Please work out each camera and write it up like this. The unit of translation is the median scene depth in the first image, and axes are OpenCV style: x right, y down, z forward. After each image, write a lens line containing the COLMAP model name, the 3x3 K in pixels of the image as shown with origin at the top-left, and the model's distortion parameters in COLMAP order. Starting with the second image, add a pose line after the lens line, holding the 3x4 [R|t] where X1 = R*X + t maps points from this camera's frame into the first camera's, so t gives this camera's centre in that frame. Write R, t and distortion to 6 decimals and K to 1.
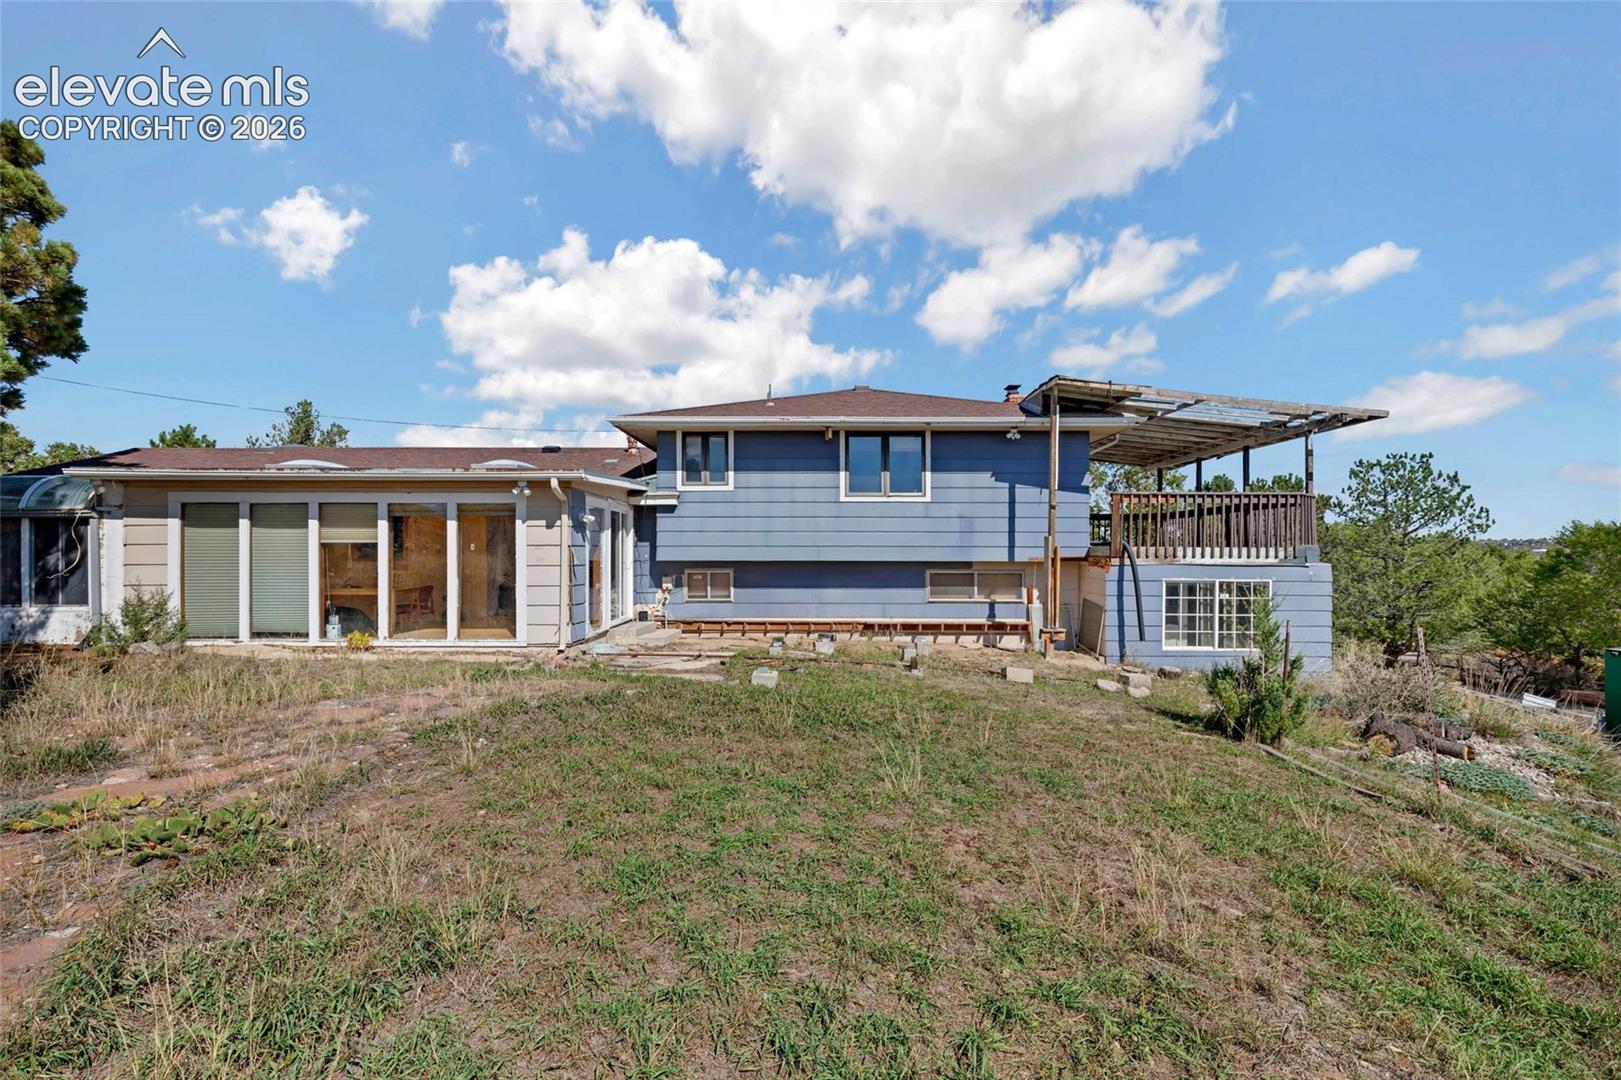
lens RADIAL K [[746.3, 0, 816.5], [0, 746.3, 547.9], [0, 0, 1]] dist [0.010524, 0.000378]
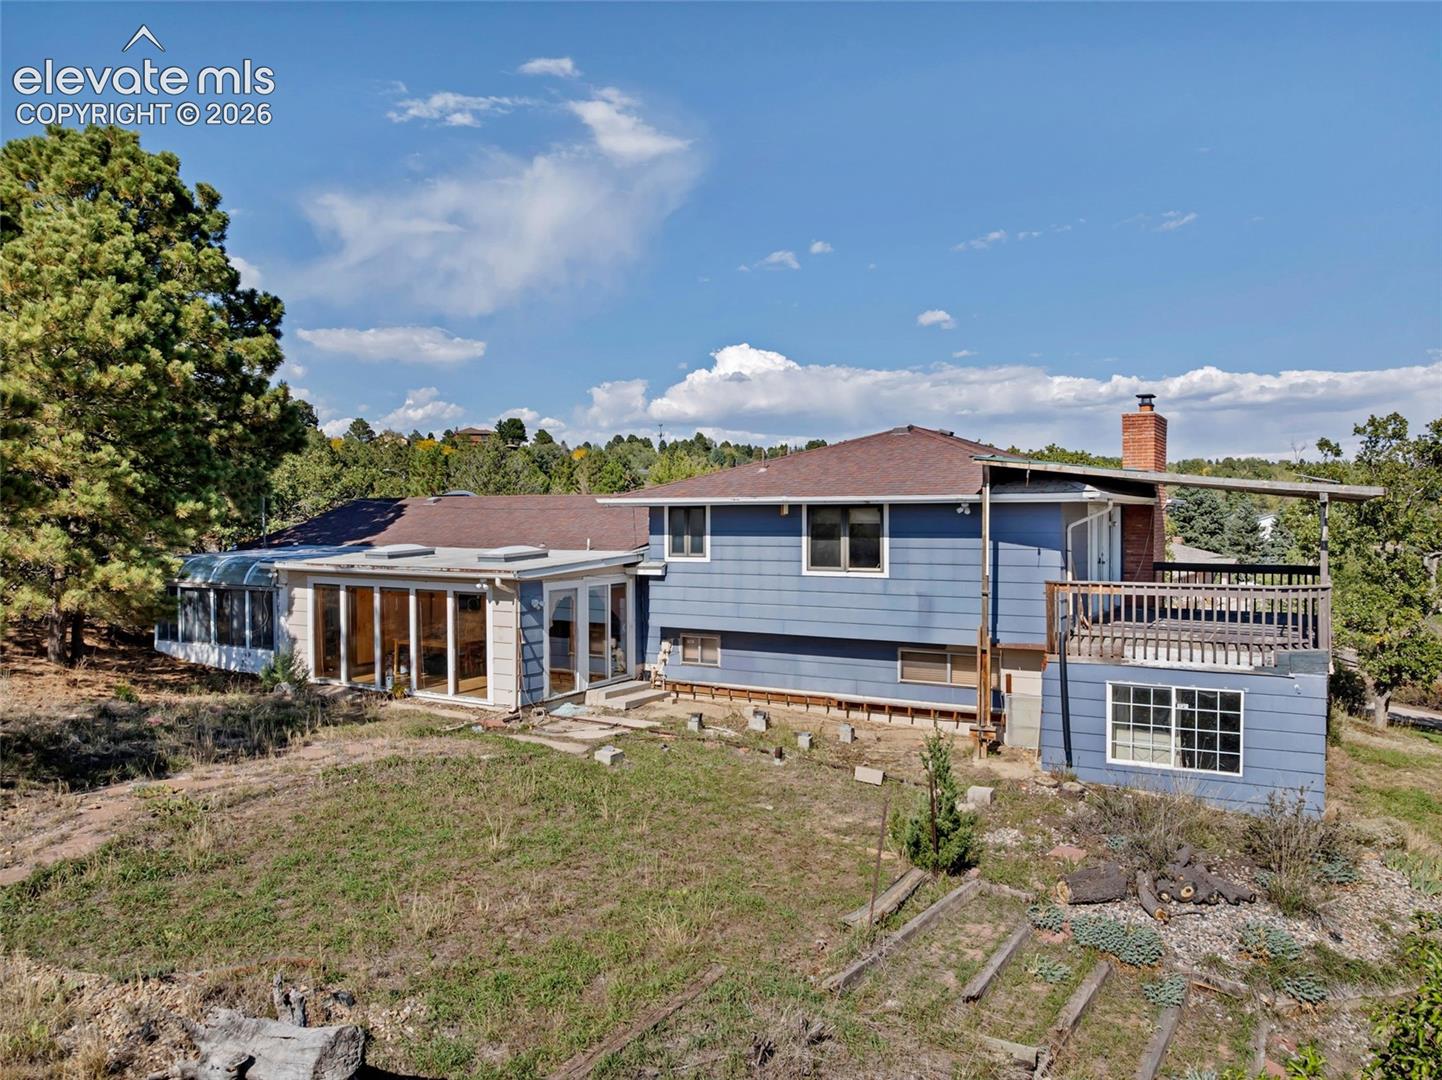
lens RADIAL K [[1049.5, 0, 724.4], [0, 1049.5, 496.5], [0, 0, 1]] dist [-0.046699, 0.010205]
pose [[0.867015, -0.011063, -0.498159, 0.639145], [0.006353, 0.999918, -0.011150, -0.152474], [0.498241, 0.006503, 0.867014, -0.261340]]
